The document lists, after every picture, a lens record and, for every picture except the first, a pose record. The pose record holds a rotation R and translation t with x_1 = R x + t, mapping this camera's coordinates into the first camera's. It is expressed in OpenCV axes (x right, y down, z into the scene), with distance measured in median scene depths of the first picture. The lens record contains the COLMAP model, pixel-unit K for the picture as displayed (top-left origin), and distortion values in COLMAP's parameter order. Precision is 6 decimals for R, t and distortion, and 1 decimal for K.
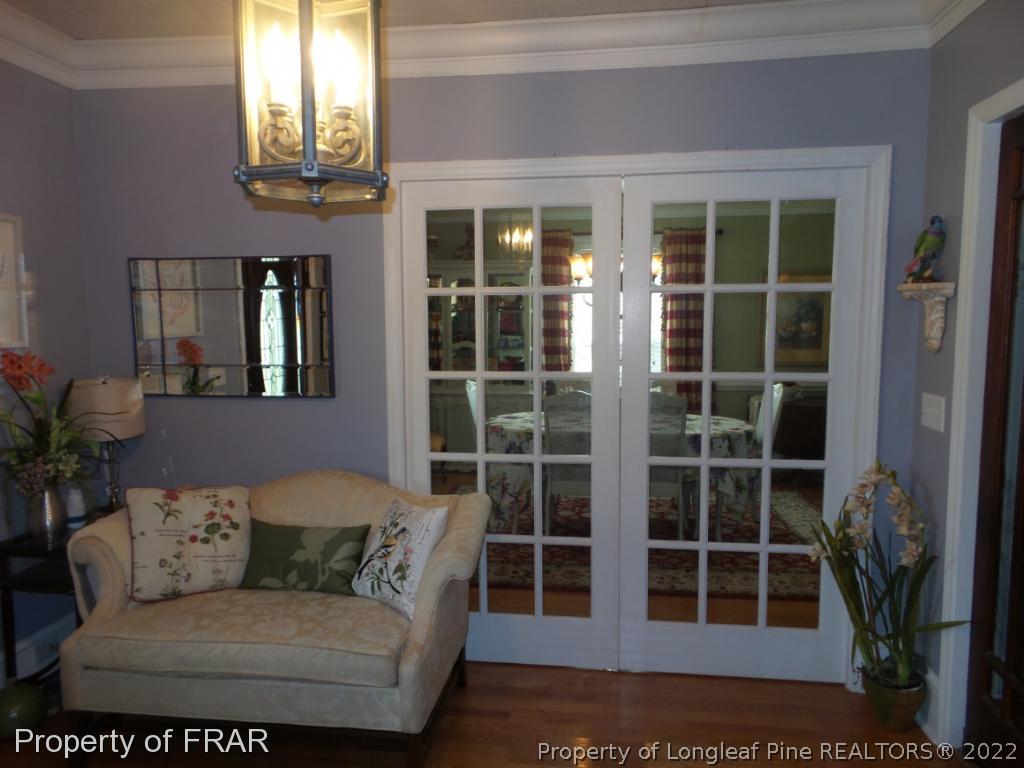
lens RADIAL K [[697.8, 0, 512.0], [0, 697.8, 384.0], [0, 0, 1]] dist [0.001814, 0.005293]
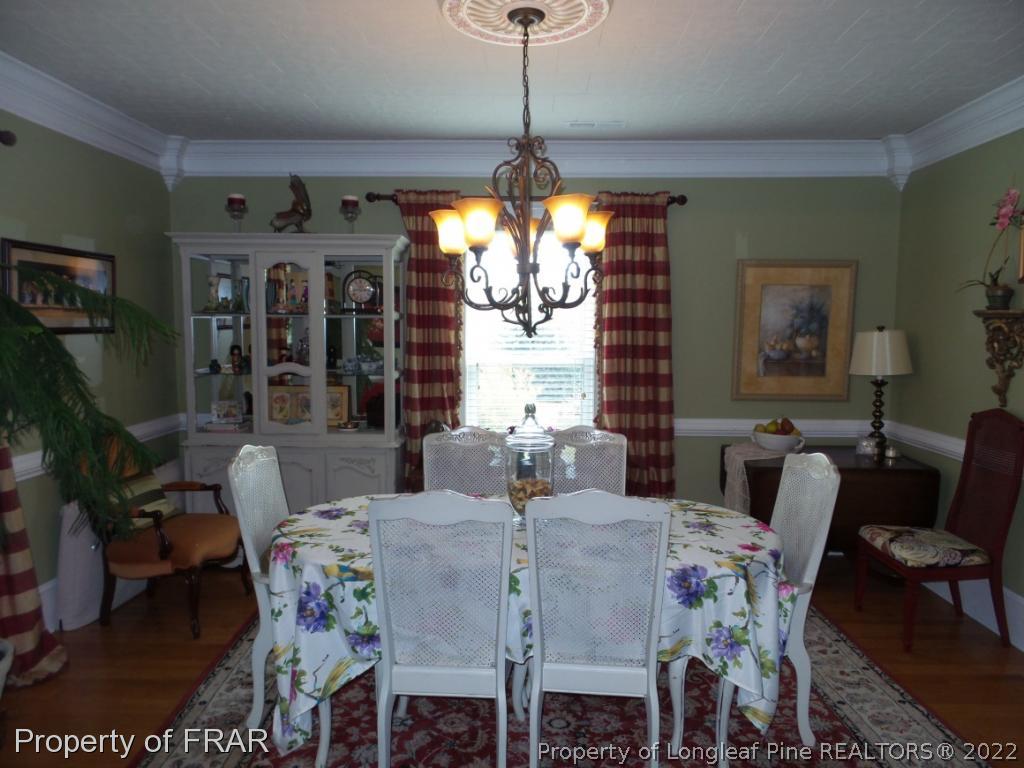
lens RADIAL K [[697.8, 0, 512.0], [0, 697.8, 384.0], [0, 0, 1]] dist [0.001814, 0.005293]
pose [[0.992954, 0.000069, 0.118501, 0.057449], [0.000721, 0.999978, -0.006621, -0.037833], [-0.118499, 0.006660, 0.992932, 0.353906]]
